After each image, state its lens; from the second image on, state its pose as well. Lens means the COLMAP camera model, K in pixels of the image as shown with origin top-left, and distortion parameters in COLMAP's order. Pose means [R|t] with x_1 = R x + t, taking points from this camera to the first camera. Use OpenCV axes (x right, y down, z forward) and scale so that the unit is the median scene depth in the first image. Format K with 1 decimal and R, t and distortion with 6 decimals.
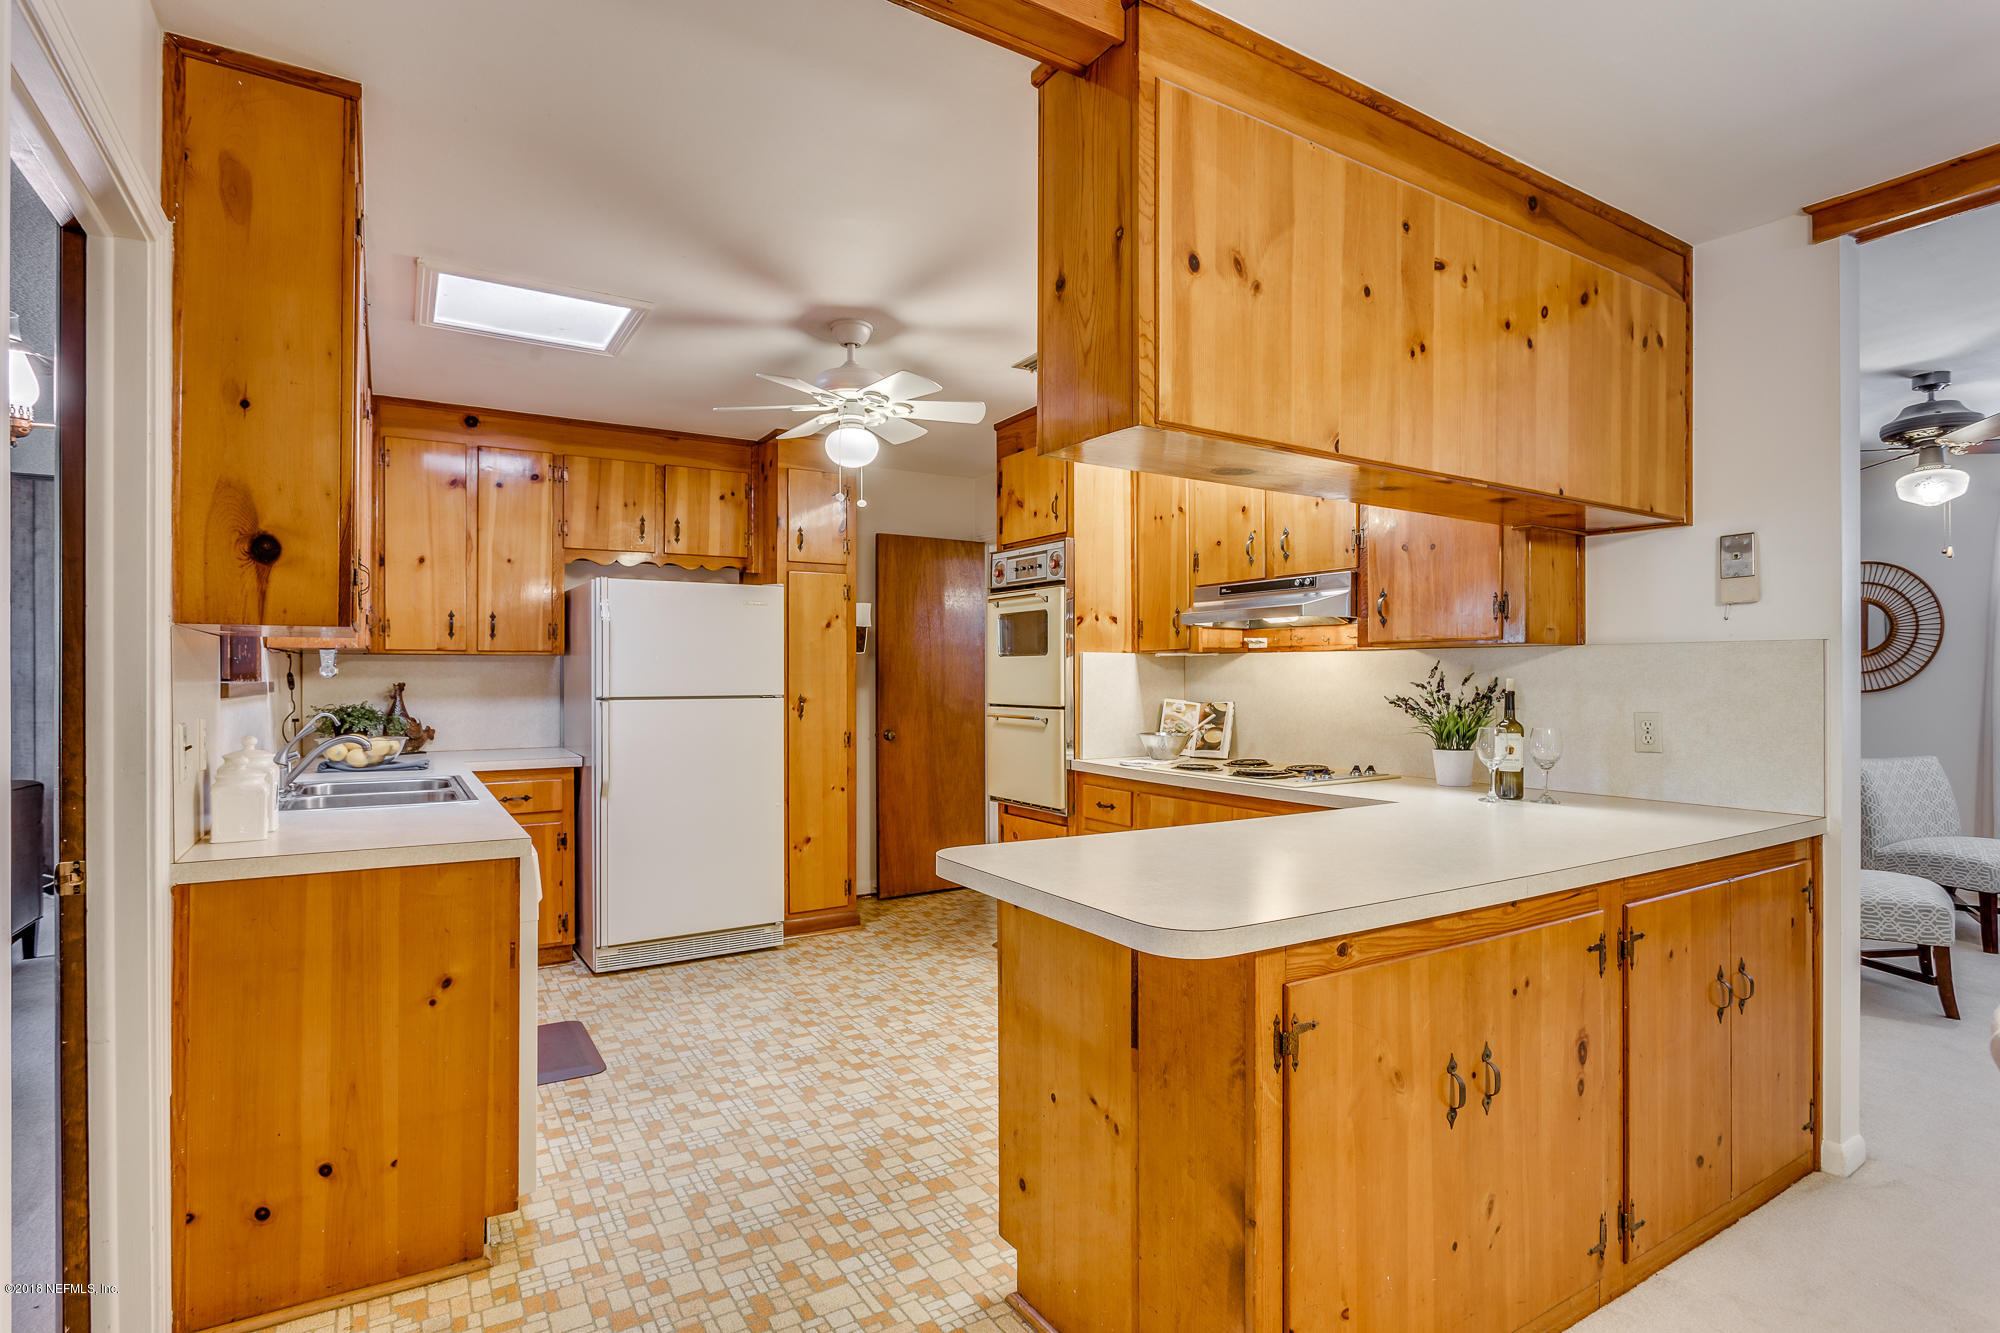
lens RADIAL K [[1006.5, 0, 1002.4], [0, 1006.5, 679.4], [0, 0, 1]] dist [-0.011893, 0.001918]
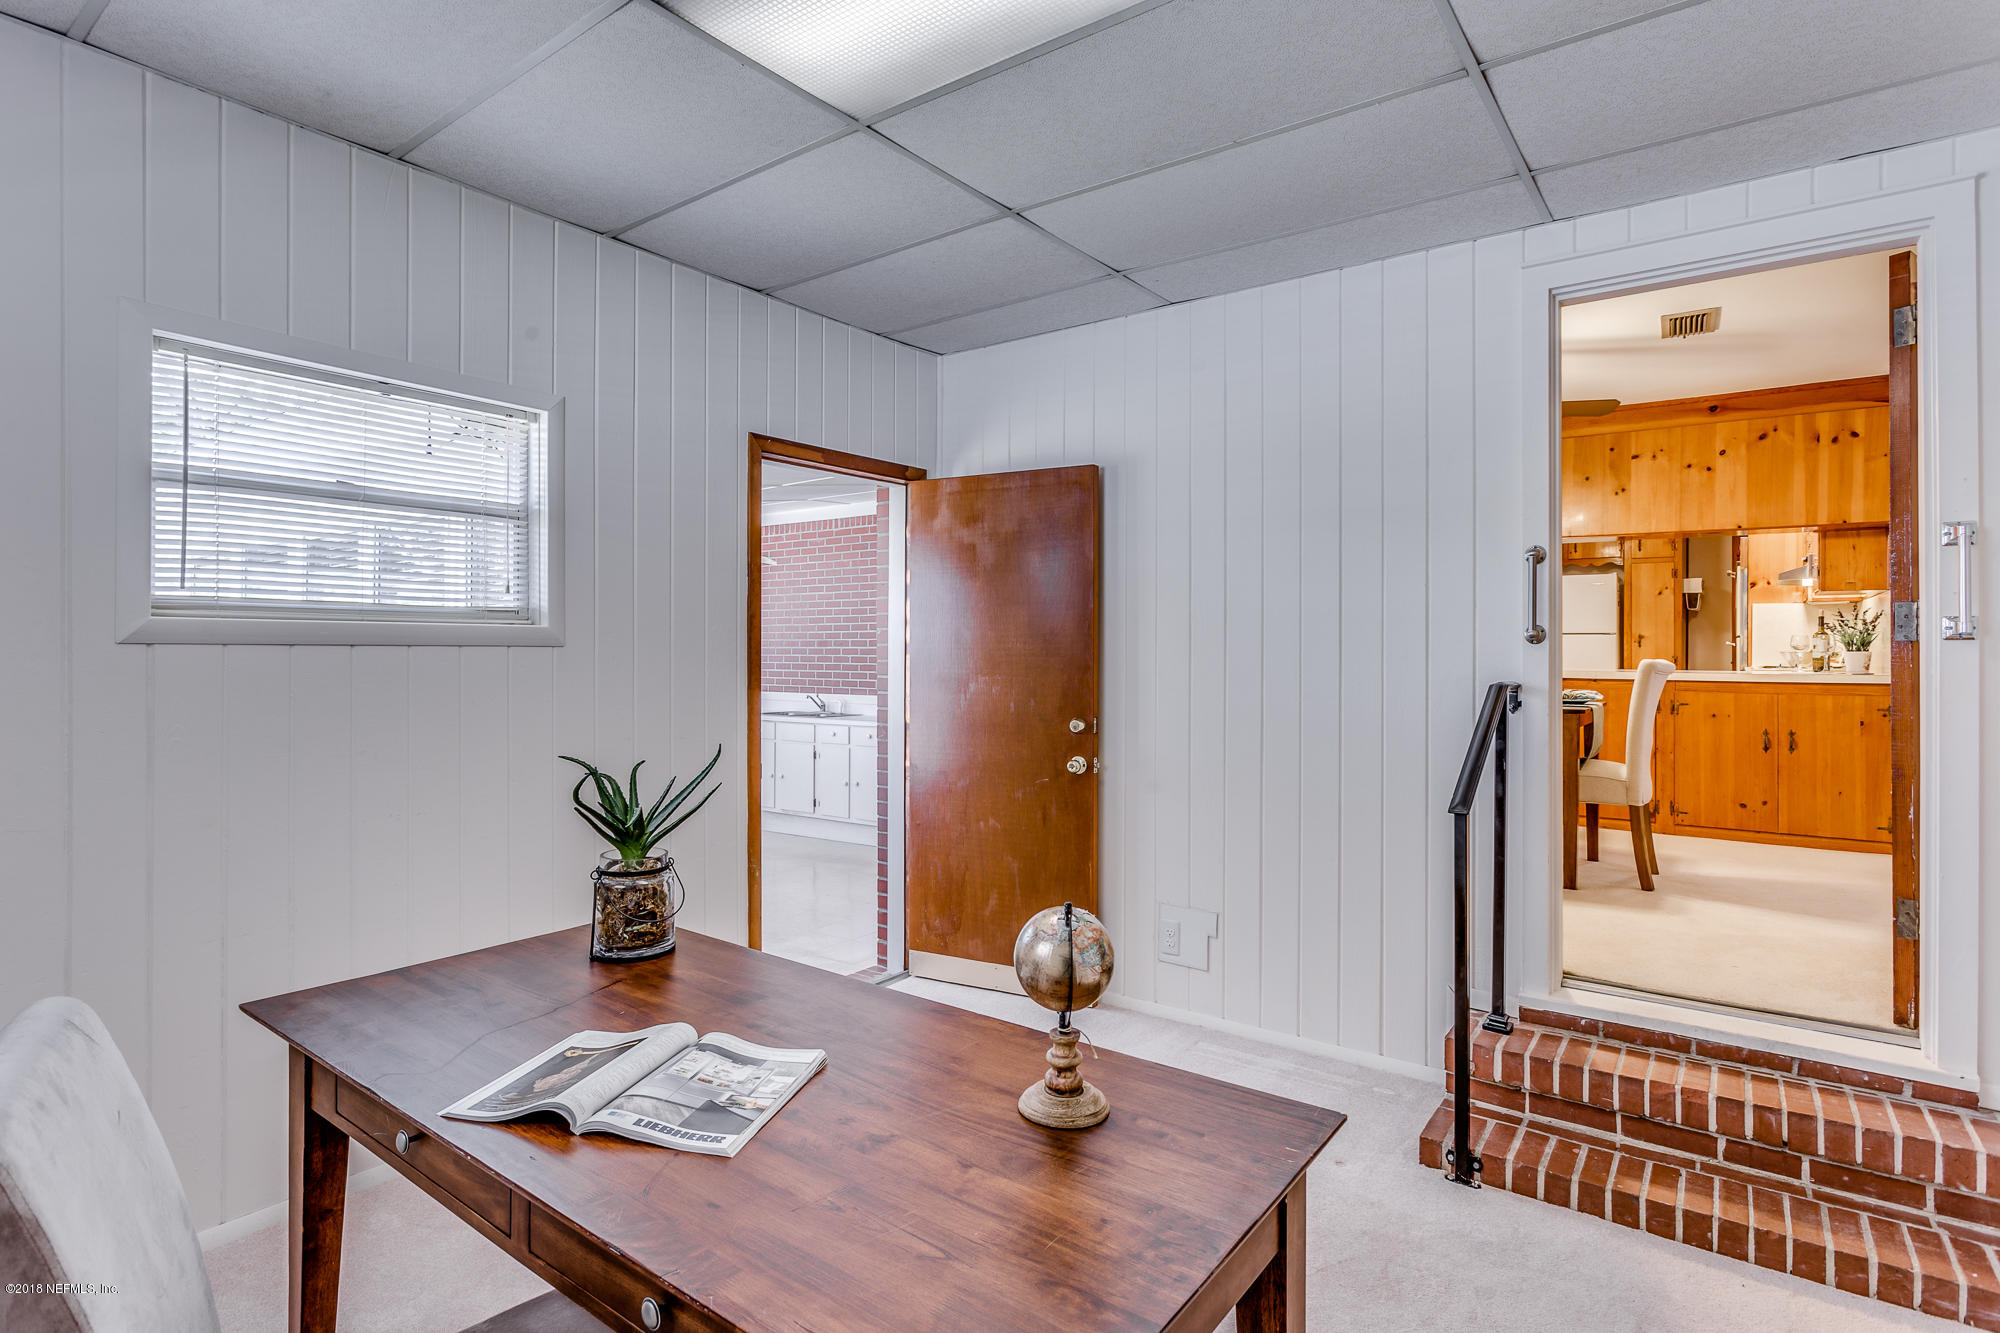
lens RADIAL K [[1012.6, 0, 974.4], [0, 1012.6, 643.0], [0, 0, 1]] dist [-0.009778, 0.000890]
pose [[0.355259, -0.004682, -0.934756, 1.197548], [-0.005410, 0.999960, -0.007065, 0.057885], [0.934752, 0.007566, 0.355220, -0.825488]]
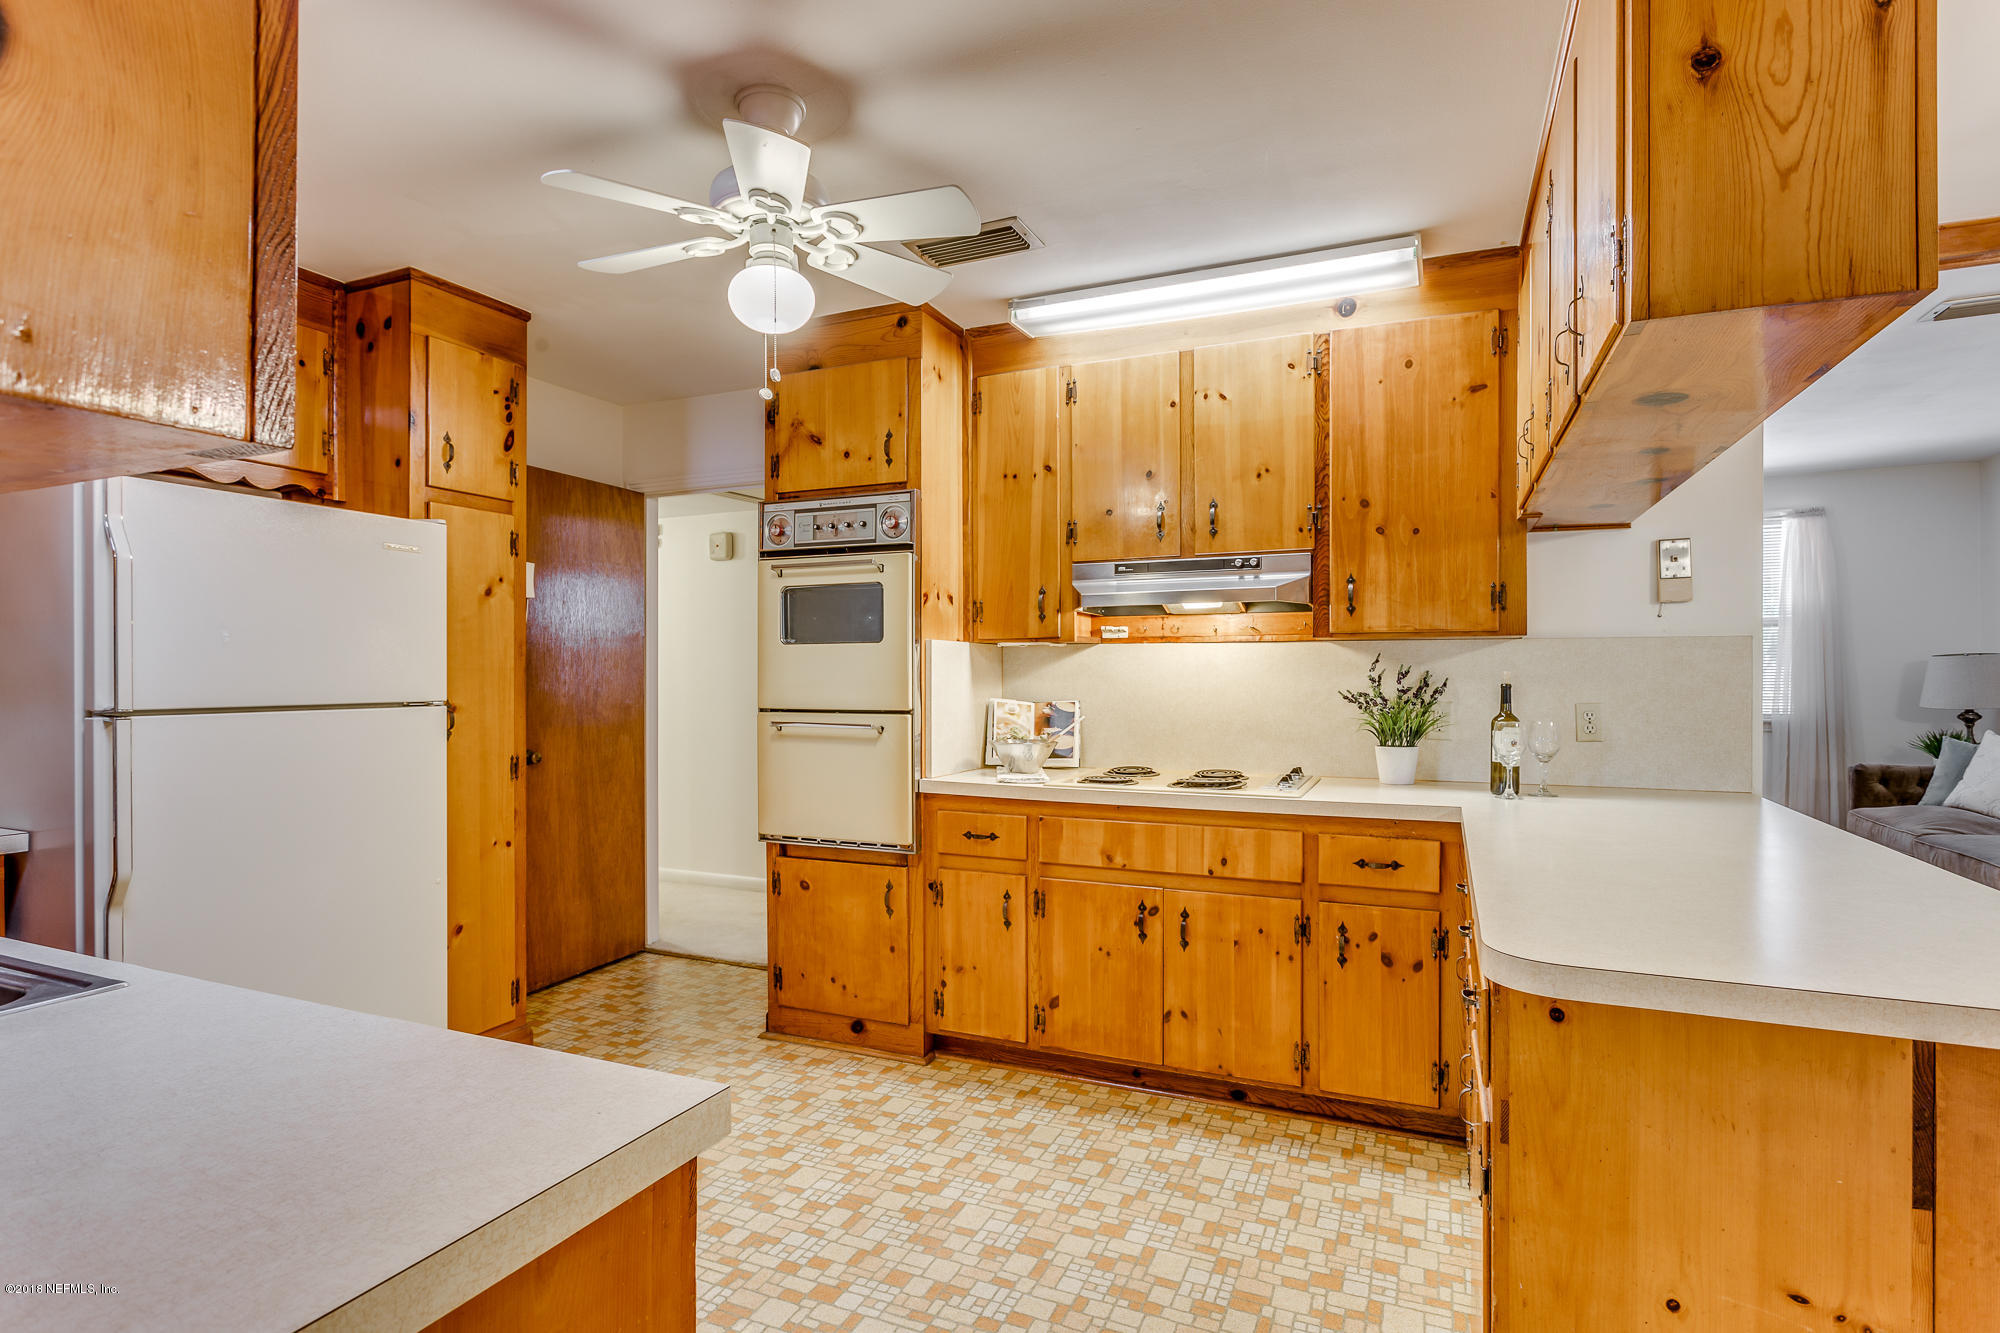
lens RADIAL K [[1006.5, 0, 1002.4], [0, 1006.5, 679.4], [0, 0, 1]] dist [-0.011893, 0.001918]
pose [[0.822382, -0.003369, 0.568926, -0.315426], [0.003514, 0.999993, 0.000842, 0.003320], [-0.568925, 0.001306, 0.822388, 0.333080]]
